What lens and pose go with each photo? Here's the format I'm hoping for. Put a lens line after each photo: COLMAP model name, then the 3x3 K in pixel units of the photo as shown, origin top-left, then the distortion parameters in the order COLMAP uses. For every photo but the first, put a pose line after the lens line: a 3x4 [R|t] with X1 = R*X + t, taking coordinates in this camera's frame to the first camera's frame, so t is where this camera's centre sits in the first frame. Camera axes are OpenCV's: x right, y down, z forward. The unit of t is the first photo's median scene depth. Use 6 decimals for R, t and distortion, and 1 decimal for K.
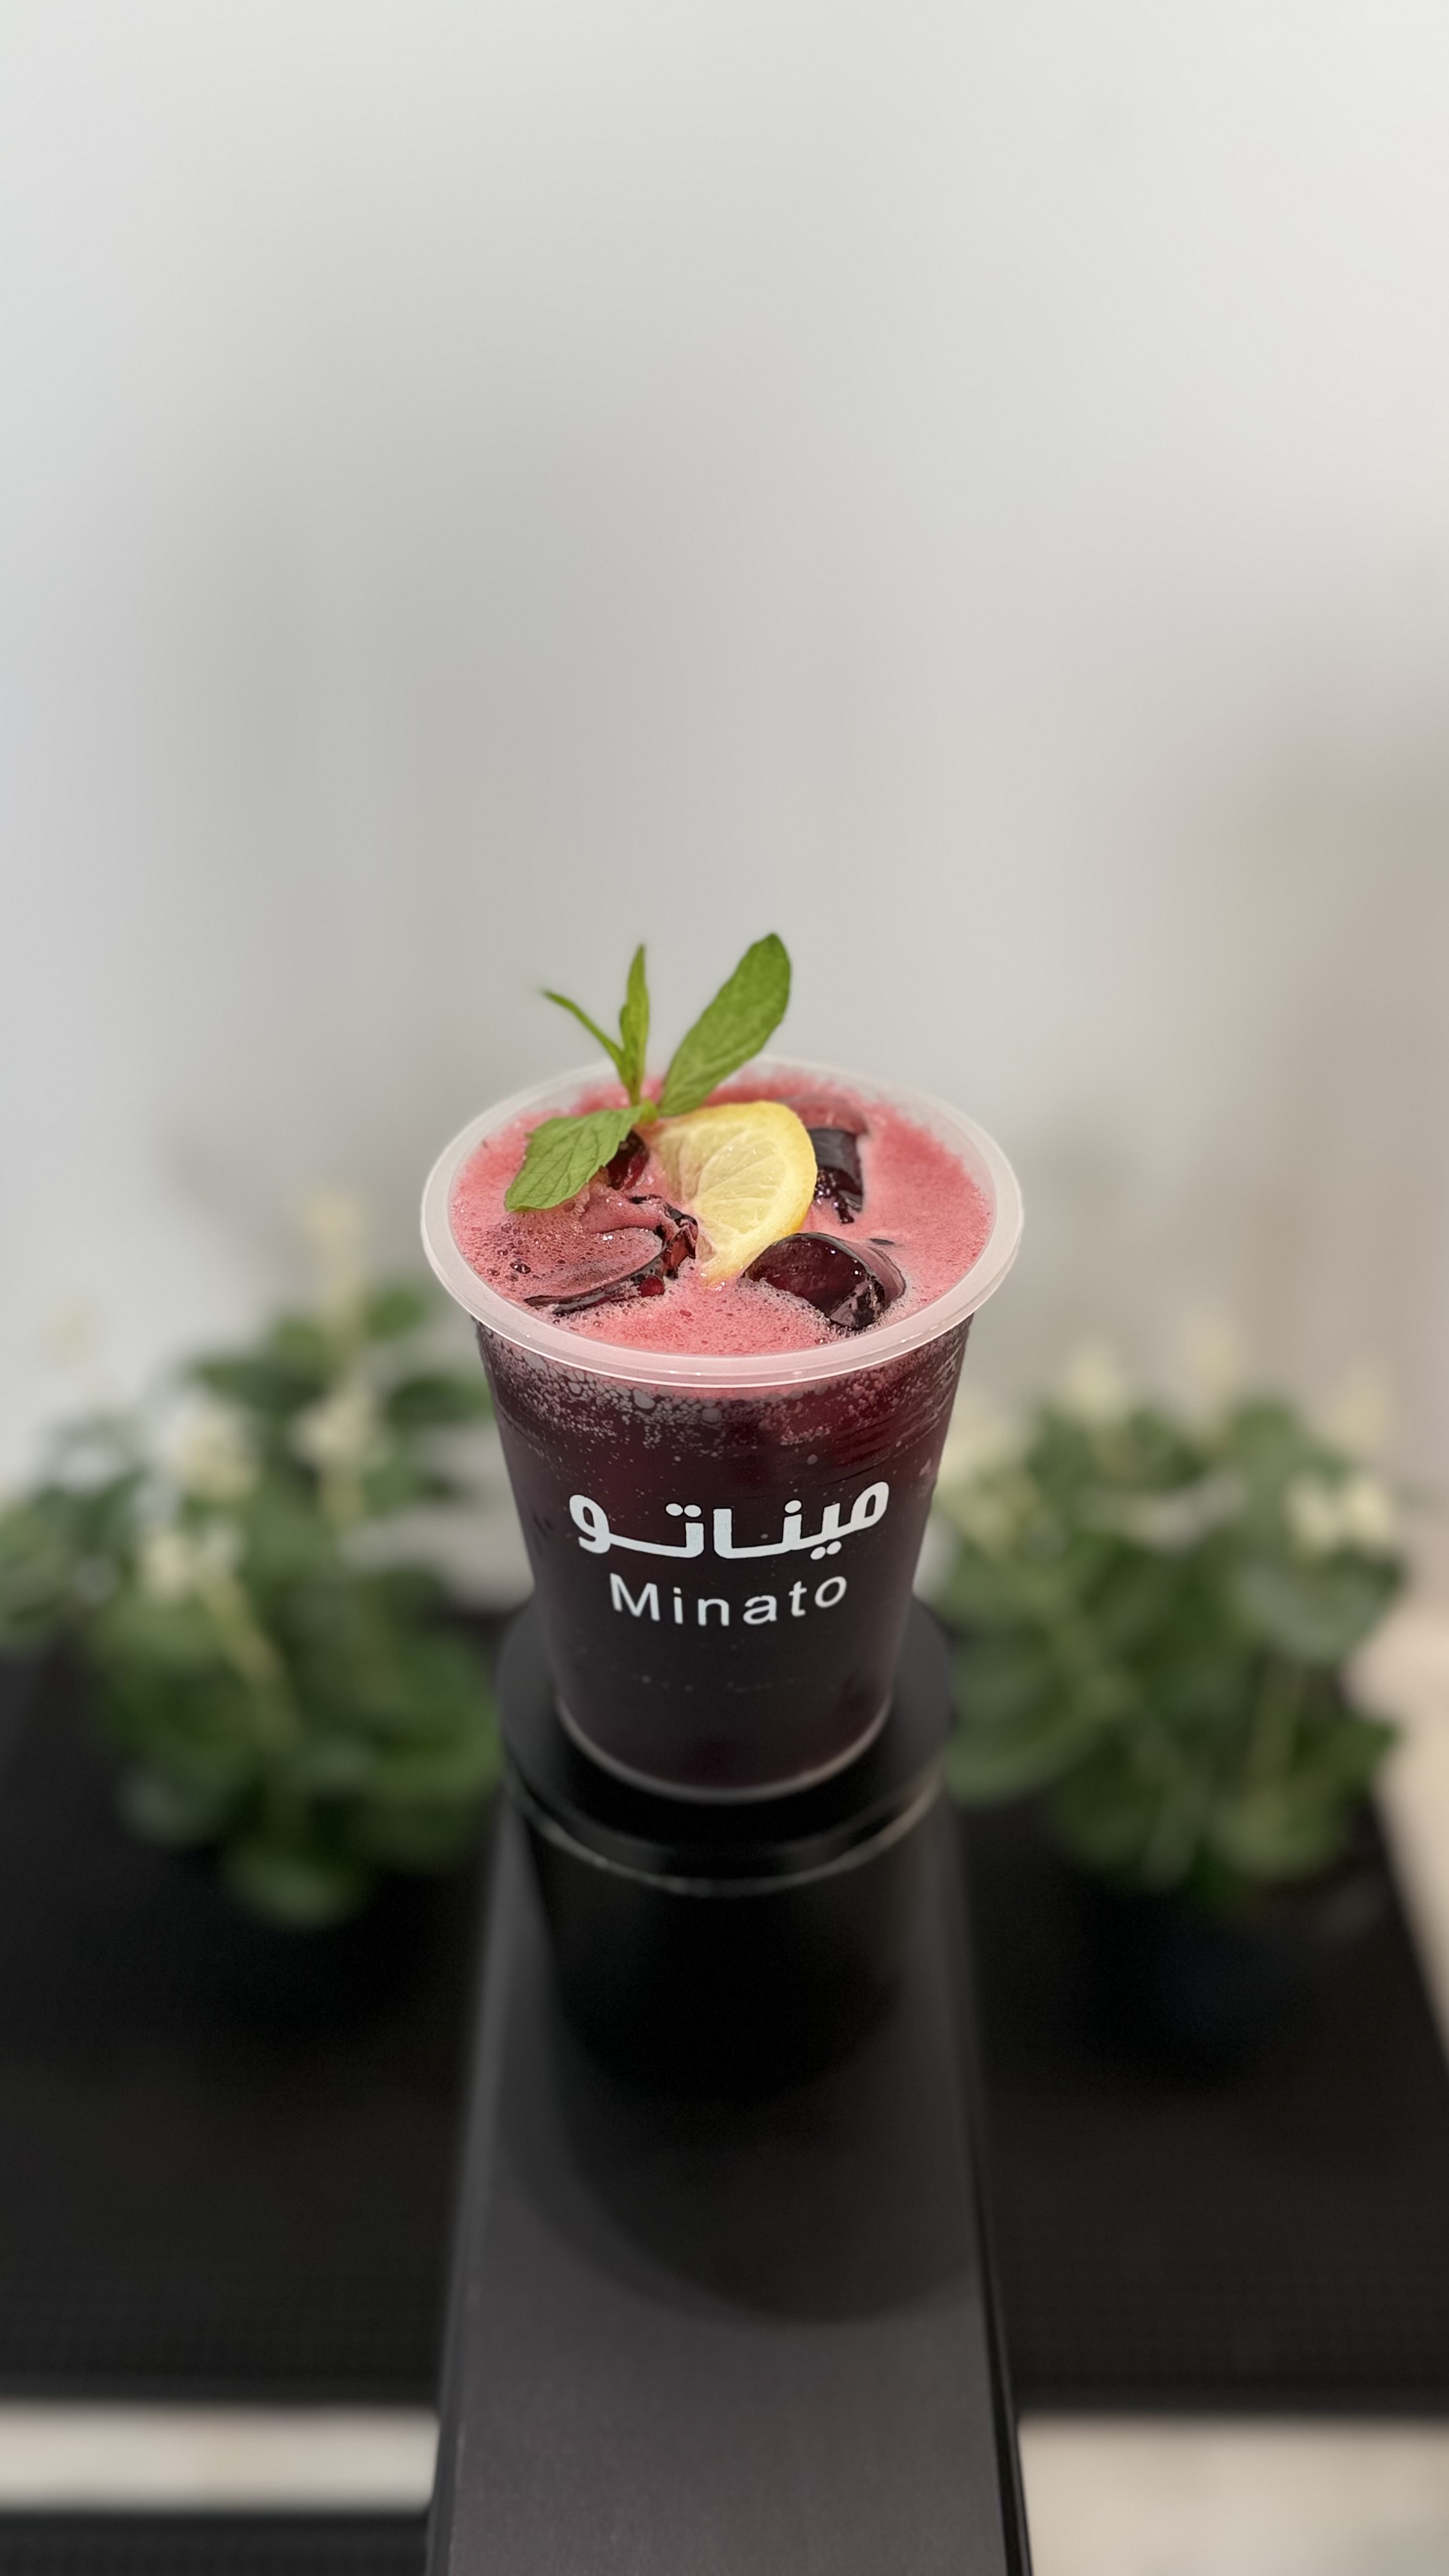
lens RADIAL K [[2329.4, 0, 724.5], [0, 2329.4, 1288.0], [0, 0, 1]] dist [0.012237, -0.013911]
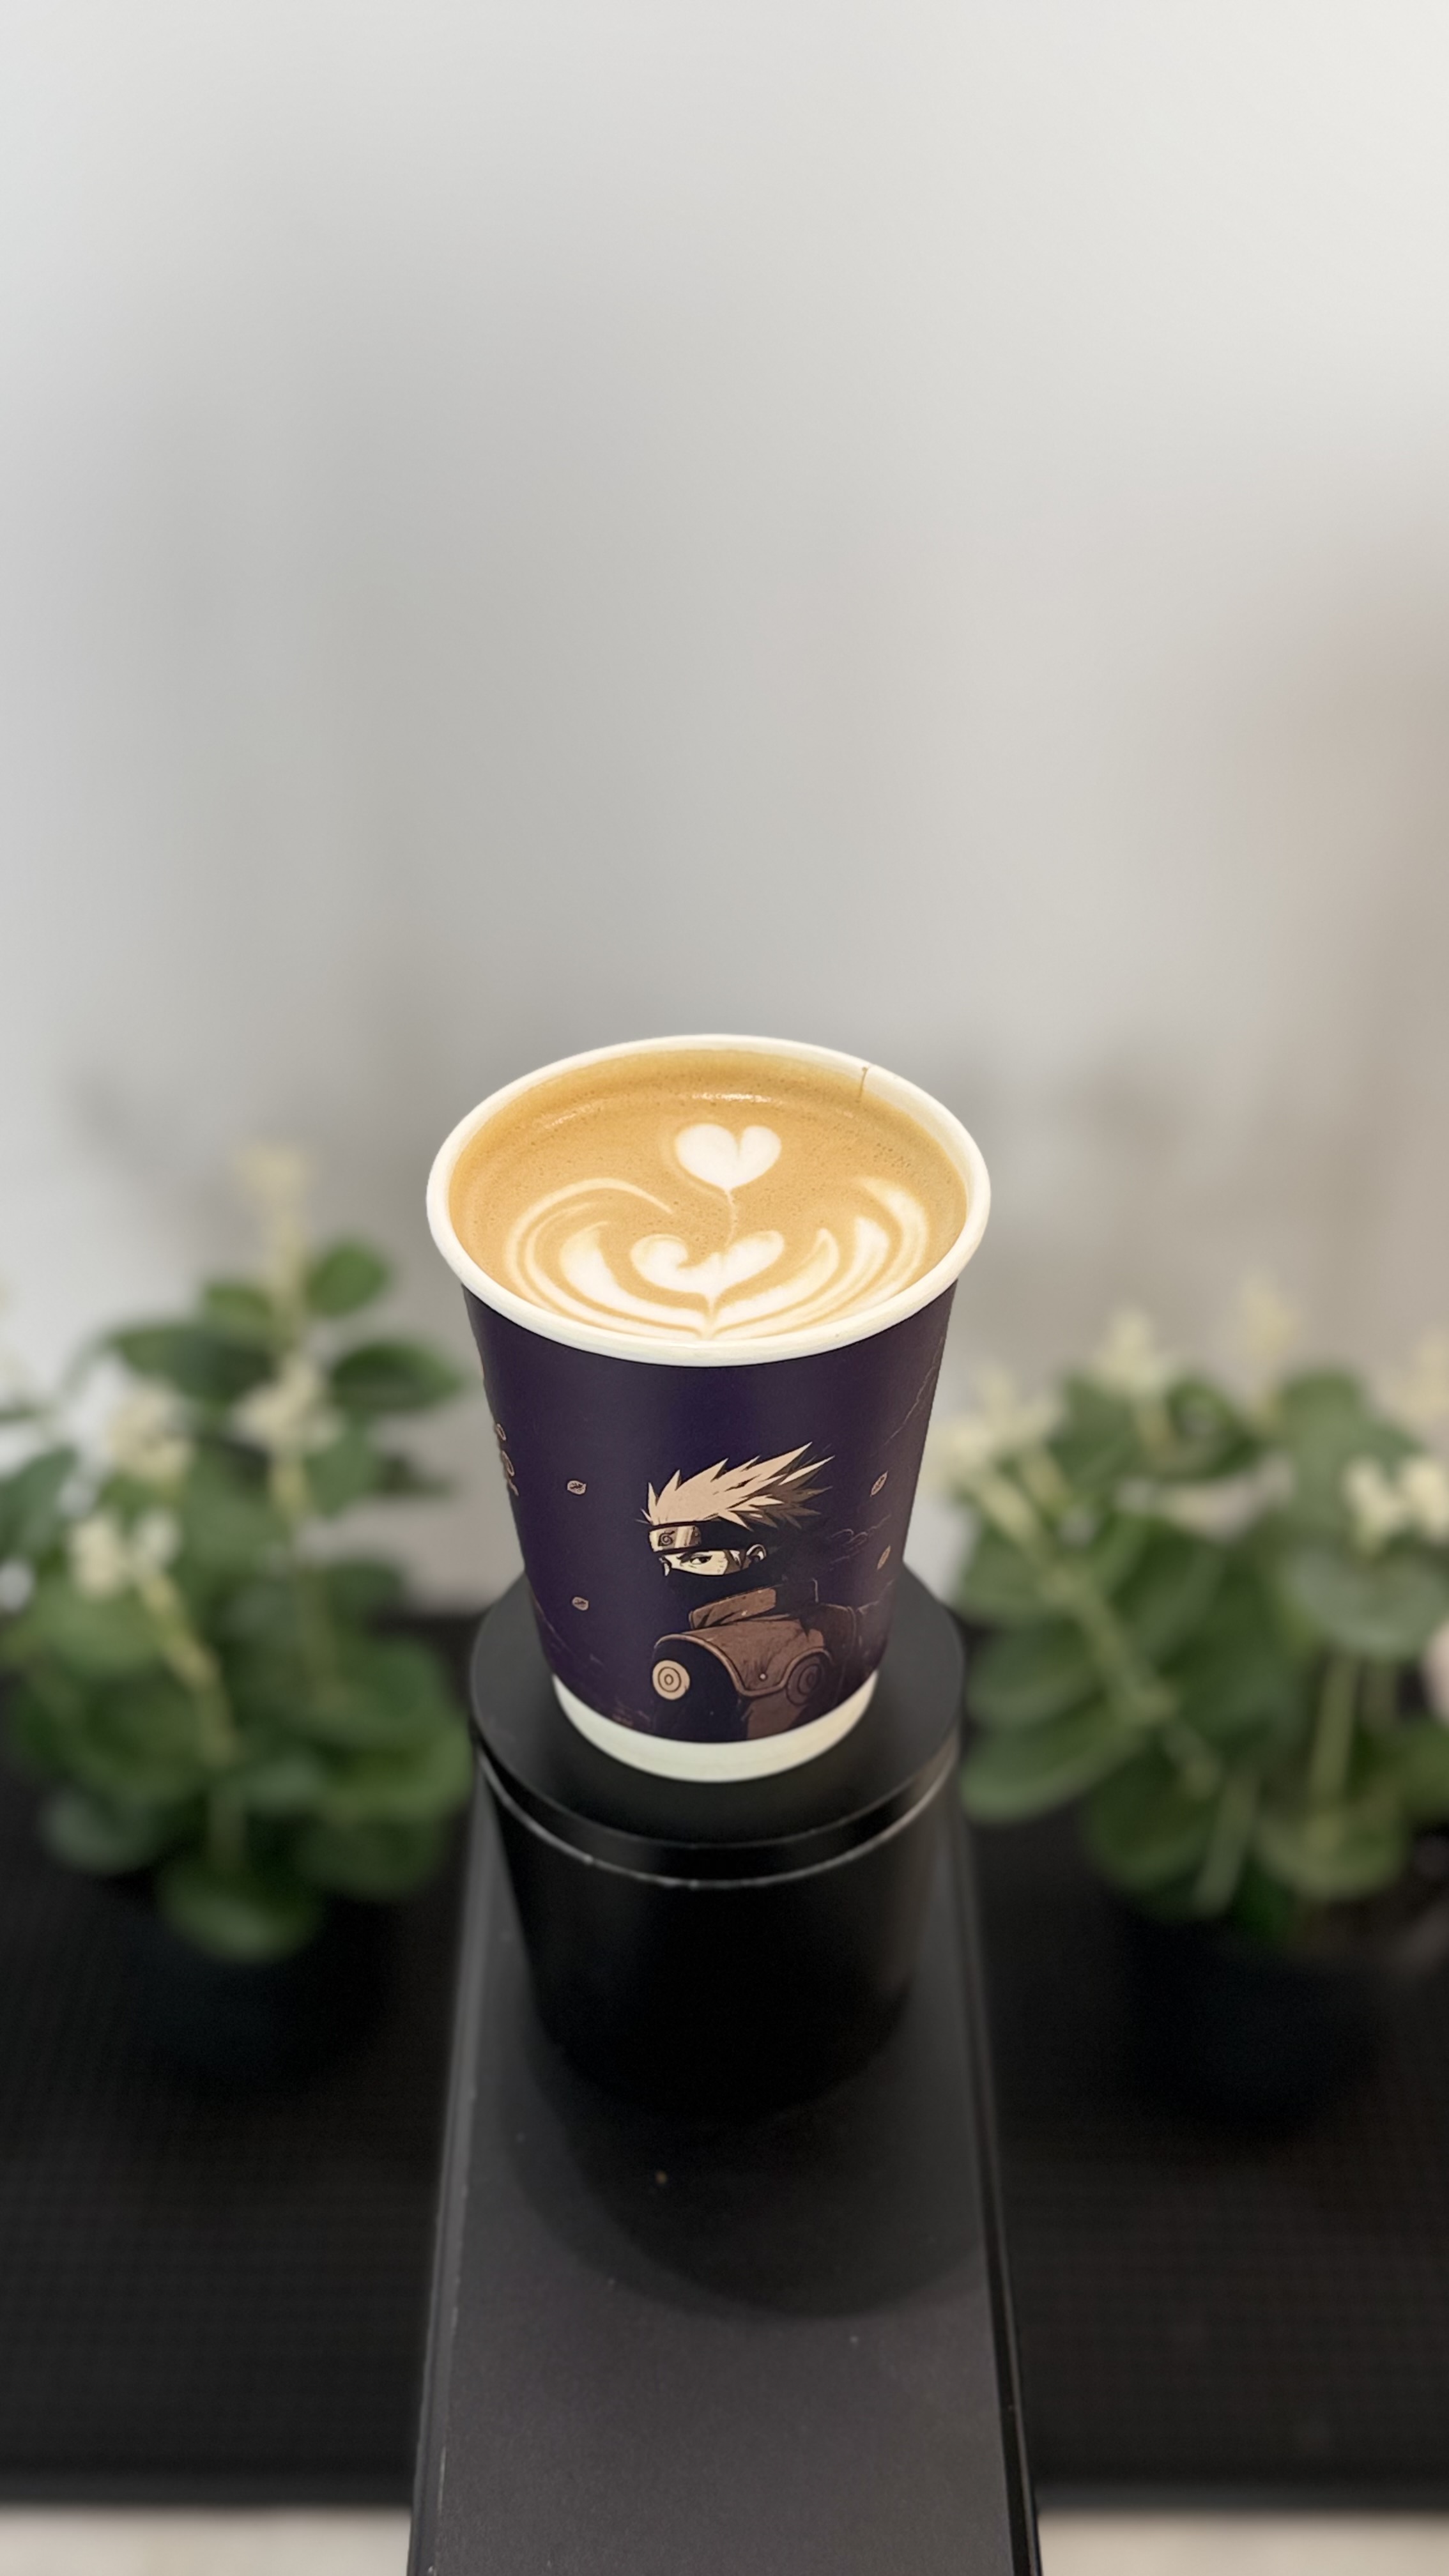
lens RADIAL K [[2964.8, 0, 724.5], [0, 2964.8, 1288.0], [0, 0, 1]] dist [-0.001455, 0.241070]
pose [[0.999989, -0.004769, 0.000234, 0.003278], [0.004764, 0.999828, 0.017944, -0.005495], [-0.000320, -0.017943, 0.999839, -0.136607]]
